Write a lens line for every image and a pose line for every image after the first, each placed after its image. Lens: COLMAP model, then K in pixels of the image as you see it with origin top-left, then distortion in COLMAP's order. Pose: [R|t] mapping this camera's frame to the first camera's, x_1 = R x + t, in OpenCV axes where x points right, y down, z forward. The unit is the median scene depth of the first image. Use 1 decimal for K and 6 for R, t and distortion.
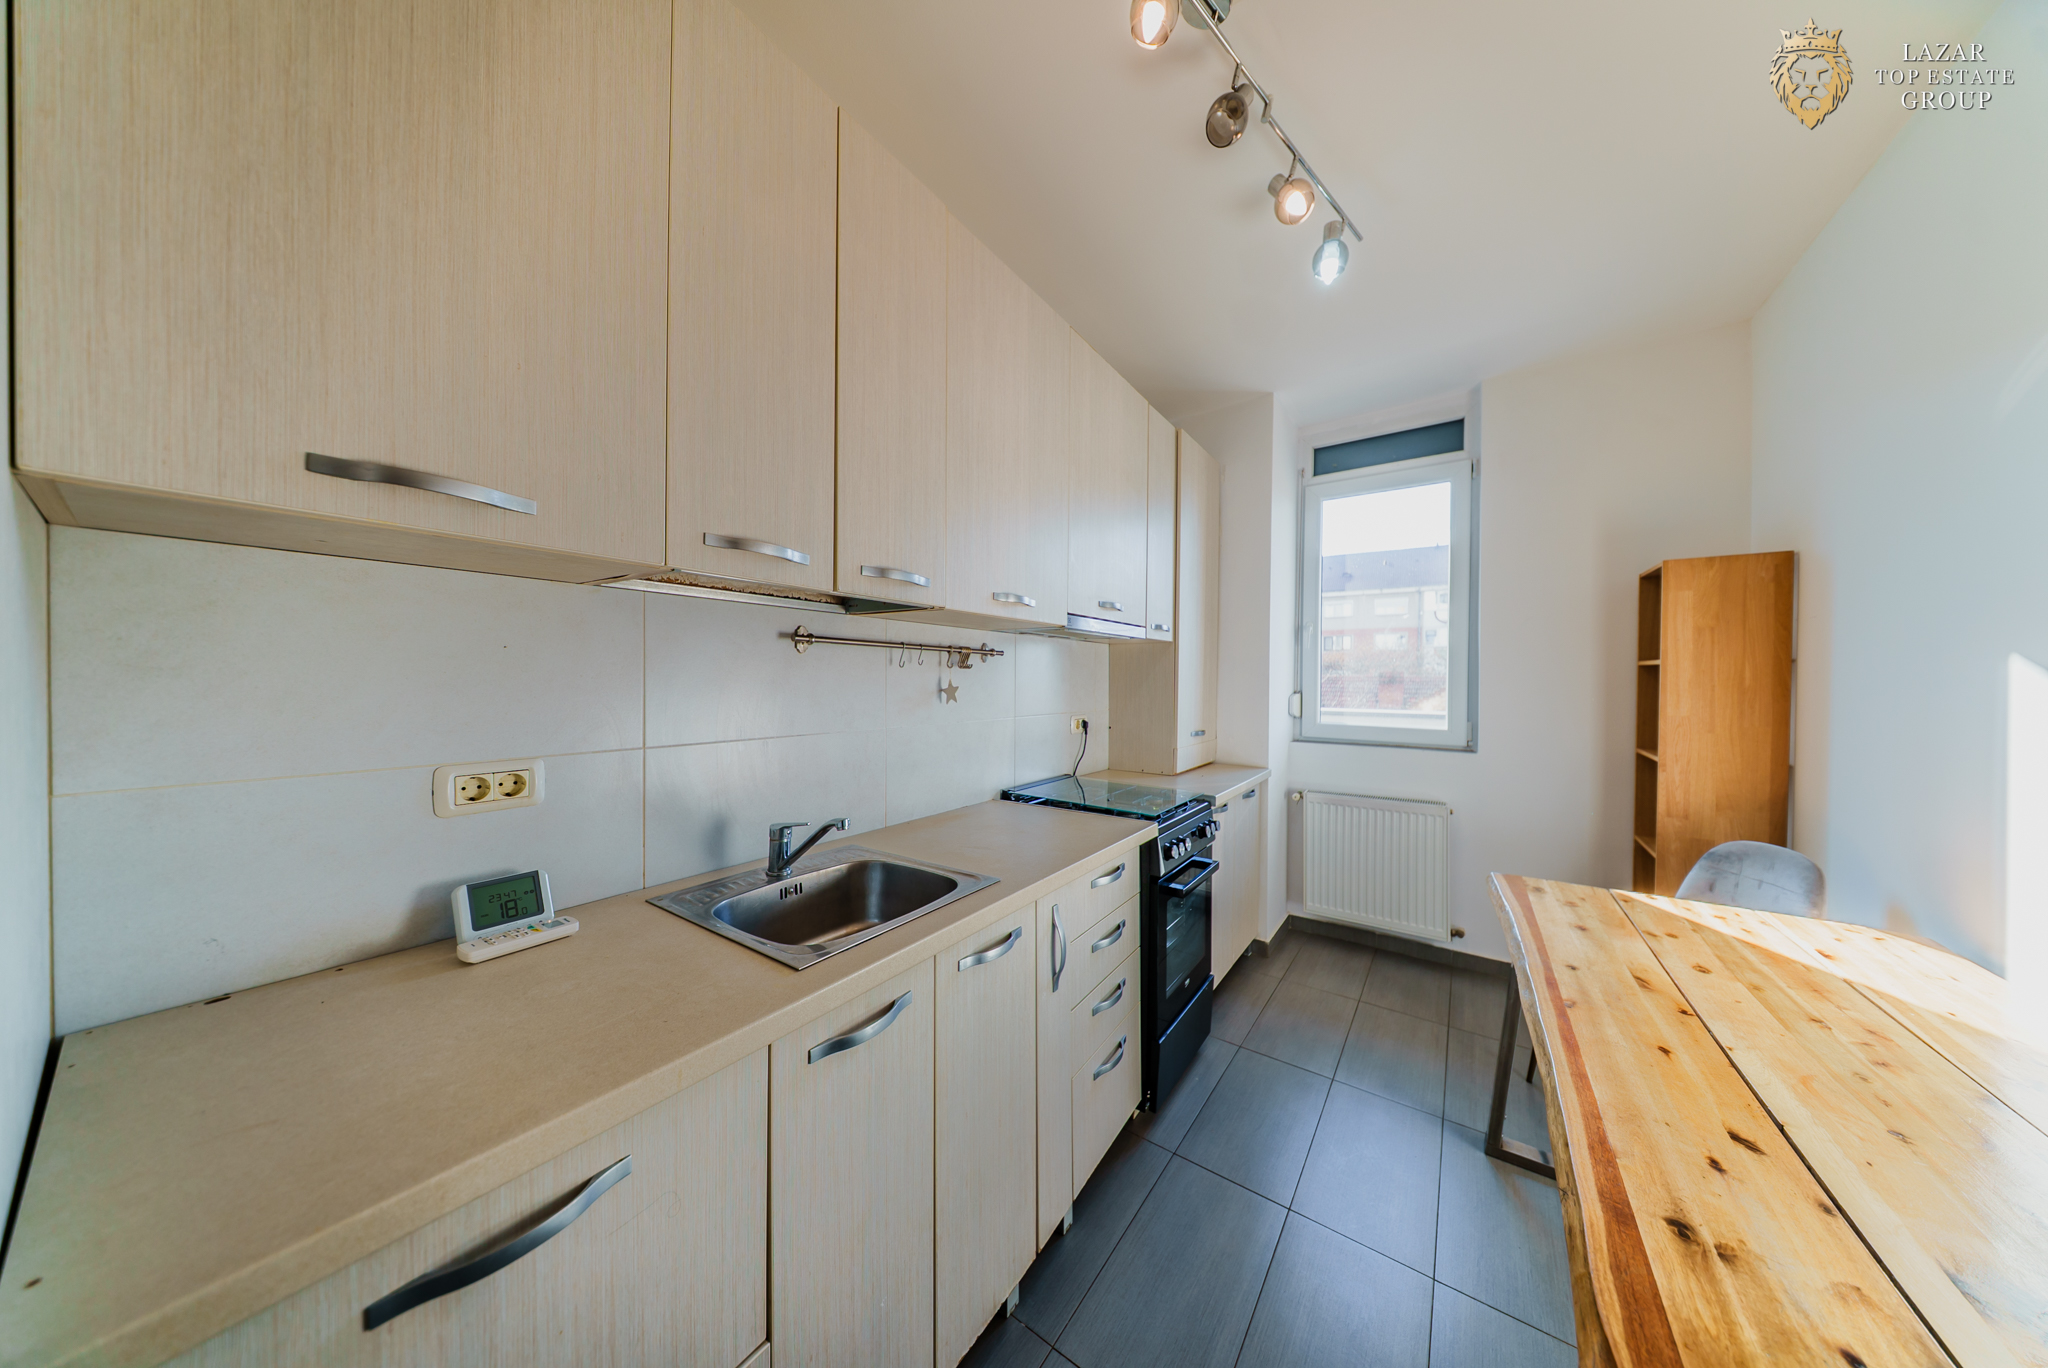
lens RADIAL K [[606.1, 0, 1037.0], [0, 606.1, 690.9], [0, 0, 1]] dist [-0.006757, -0.000198]
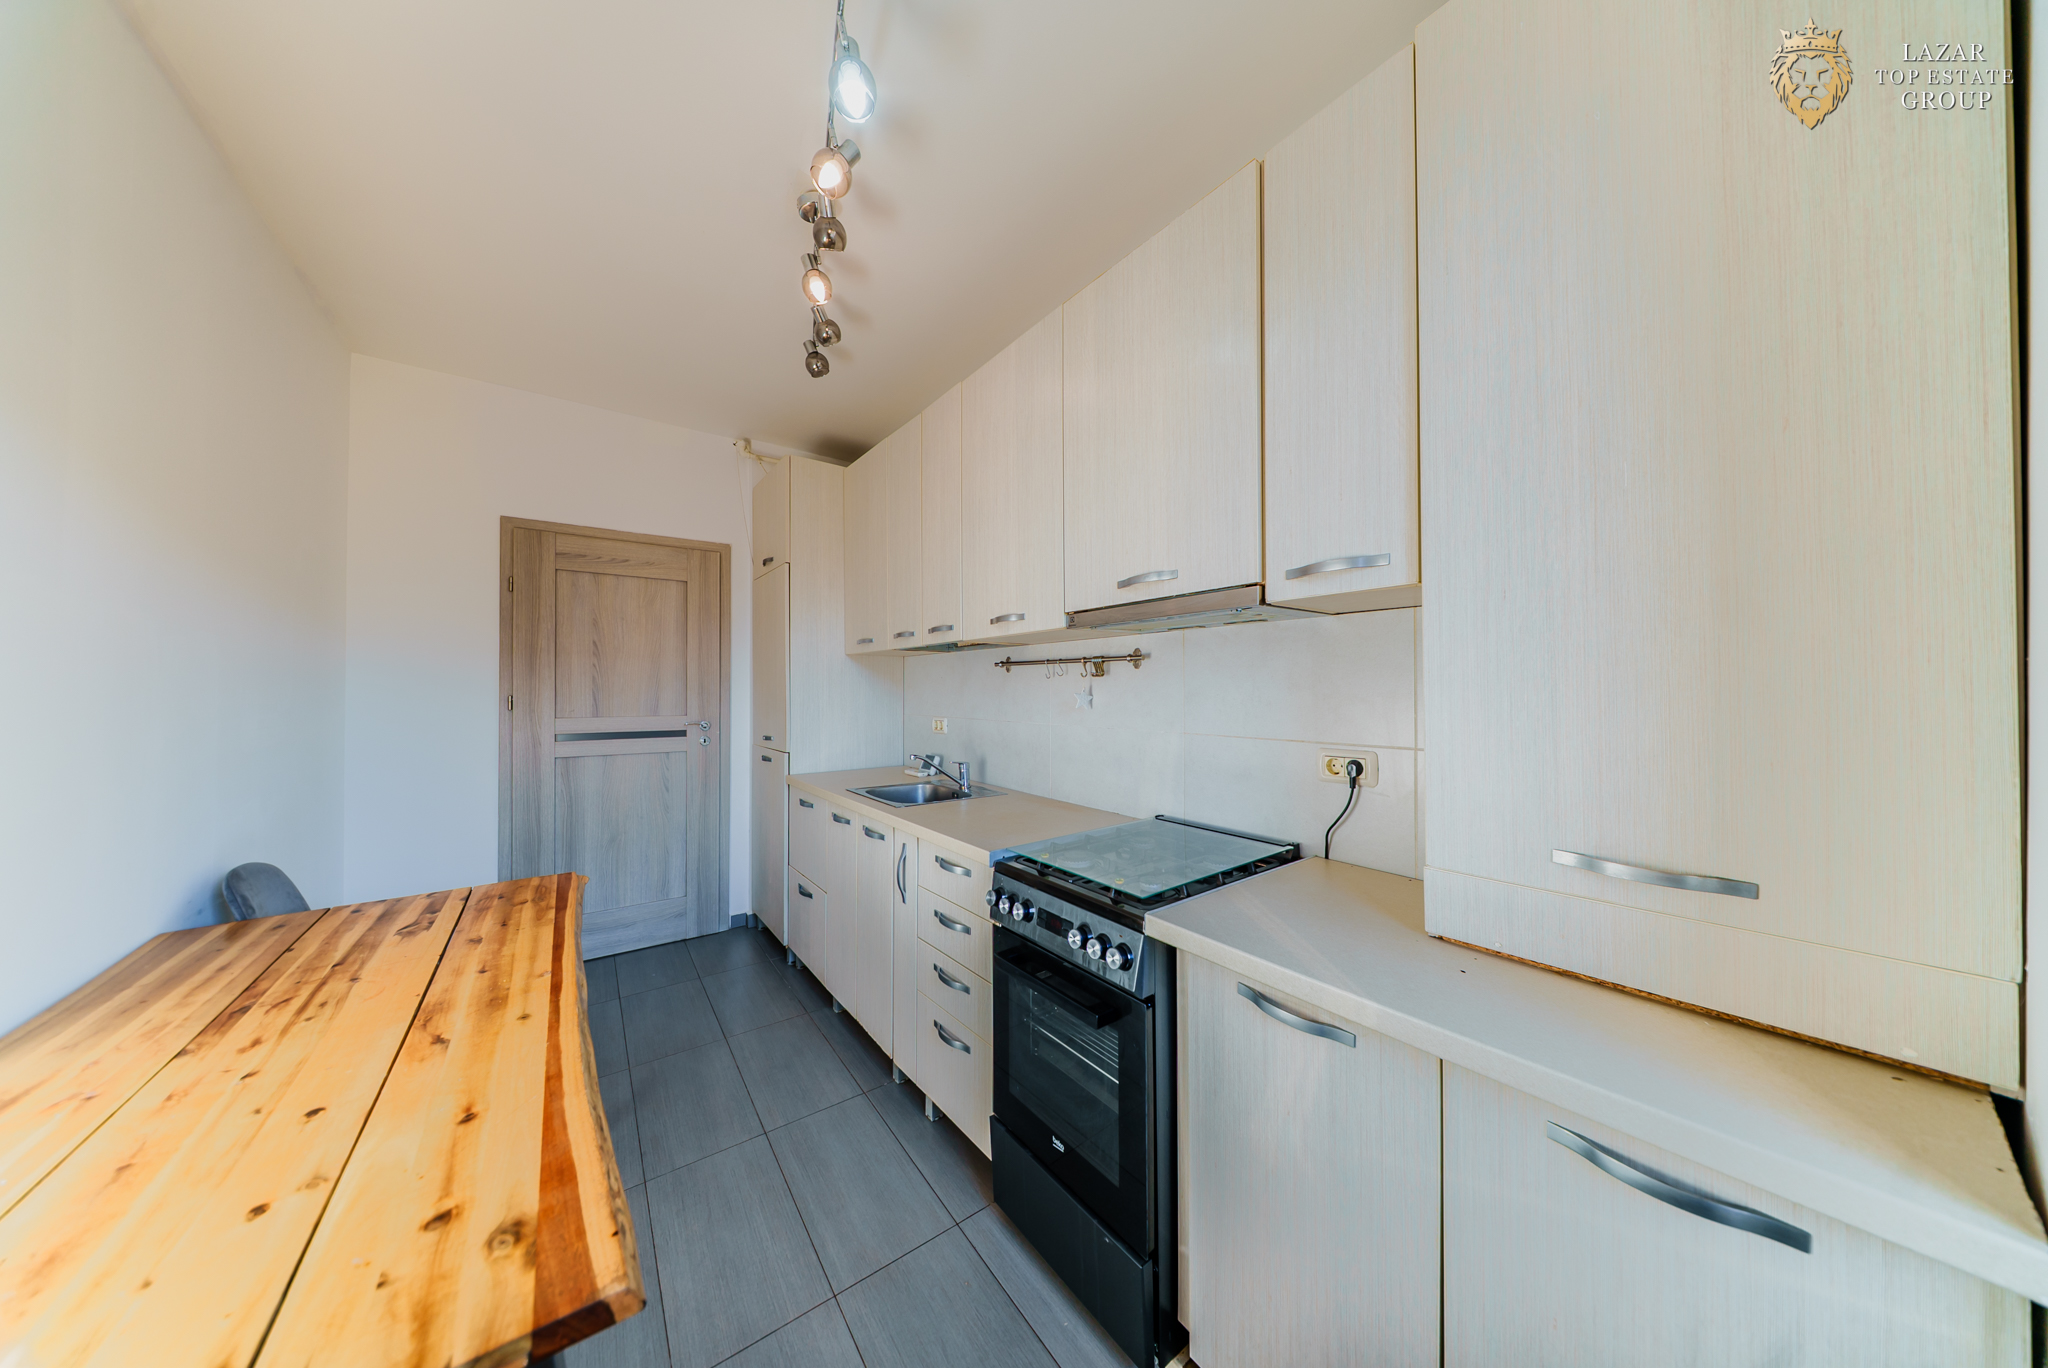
lens RADIAL K [[606.1, 0, 1035.1], [0, 606.1, 682.0], [0, 0, 1]] dist [-0.006757, -0.000198]
pose [[-0.307391, -0.007589, -0.951553, 0.993789], [-0.005725, 0.999965, -0.006126, -0.021802], [0.951566, 0.003565, -0.307424, 1.315130]]
